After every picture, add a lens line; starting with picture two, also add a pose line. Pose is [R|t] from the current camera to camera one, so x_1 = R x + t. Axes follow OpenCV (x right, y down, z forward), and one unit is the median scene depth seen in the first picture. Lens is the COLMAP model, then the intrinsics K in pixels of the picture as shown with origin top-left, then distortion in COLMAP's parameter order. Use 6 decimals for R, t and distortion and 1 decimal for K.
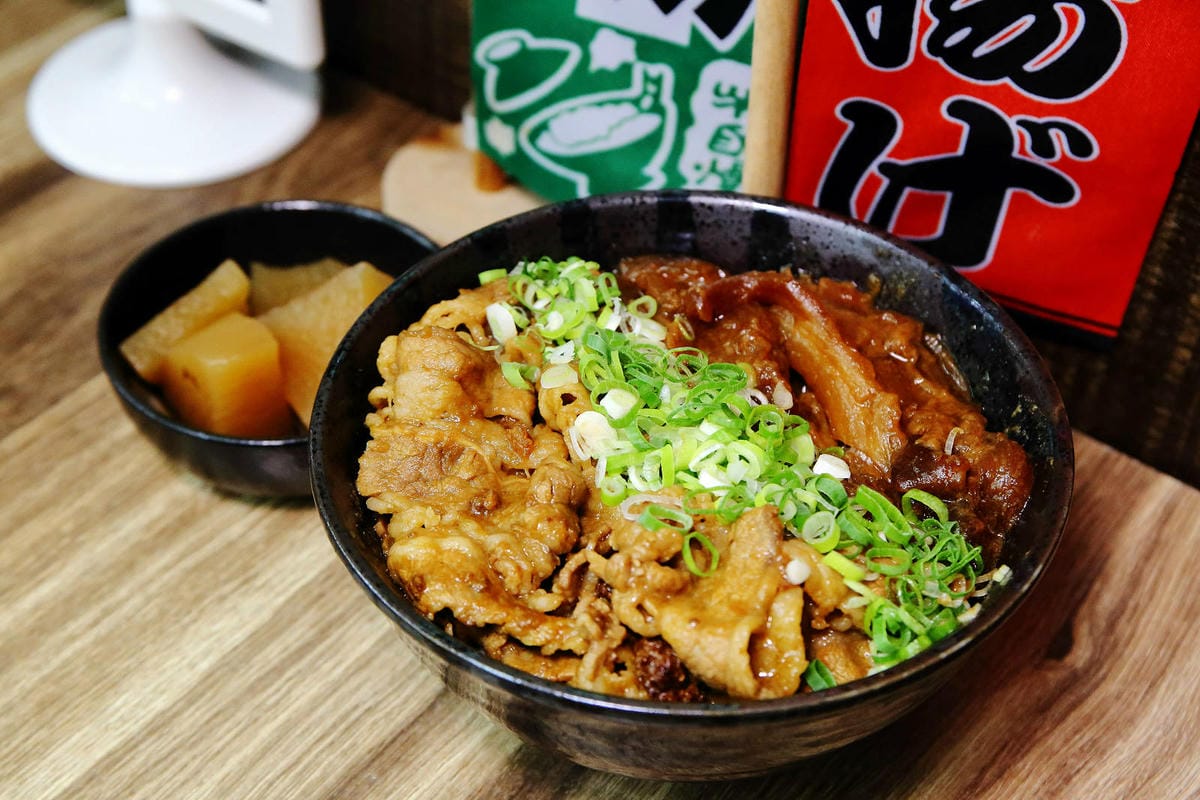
lens RADIAL K [[2007.4, 0, 593.9], [0, 2007.4, 392.5], [0, 0, 1]] dist [0.037143, 0.000000]
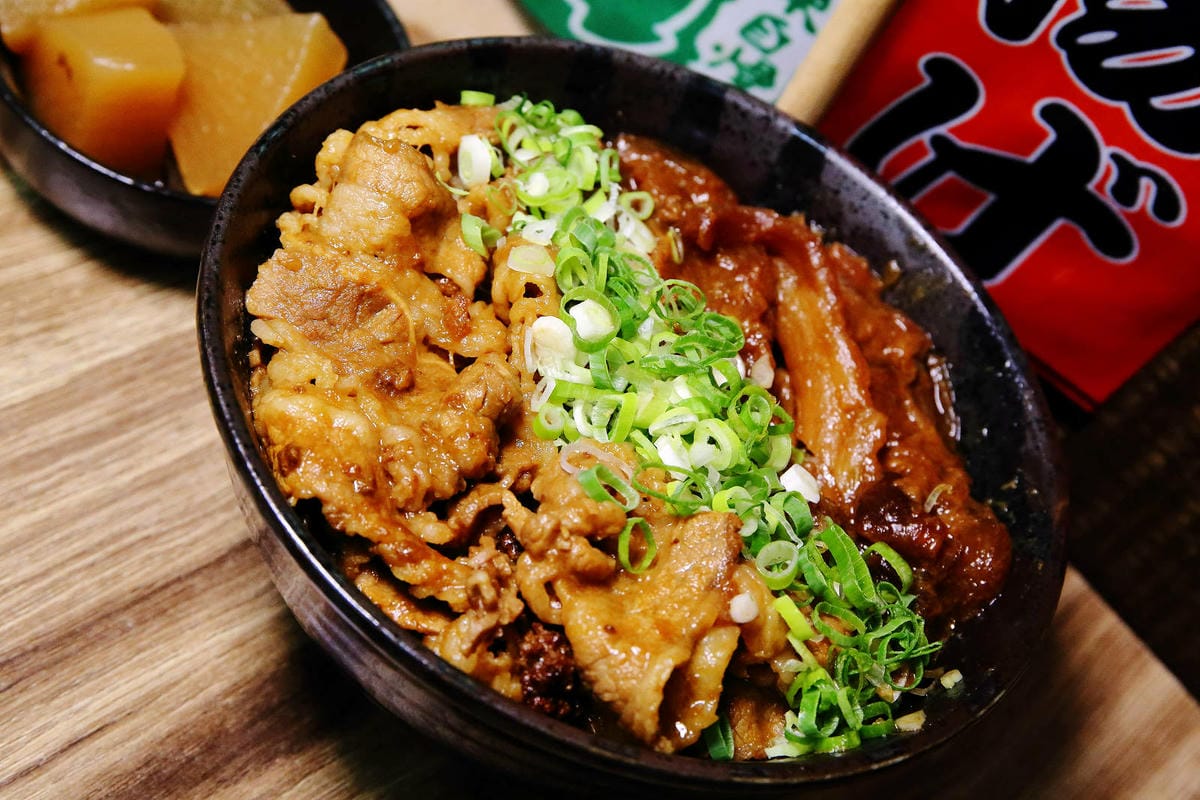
lens RADIAL K [[2007.4, 0, 609.9], [0, 2007.4, 405.9], [0, 0, 1]] dist [0.037143, 0.000000]
pose [[0.923955, 0.347255, 0.160380, -0.093581], [-0.362658, 0.928594, 0.078688, -0.027455], [-0.121603, -0.130867, 0.983914, 0.186030]]
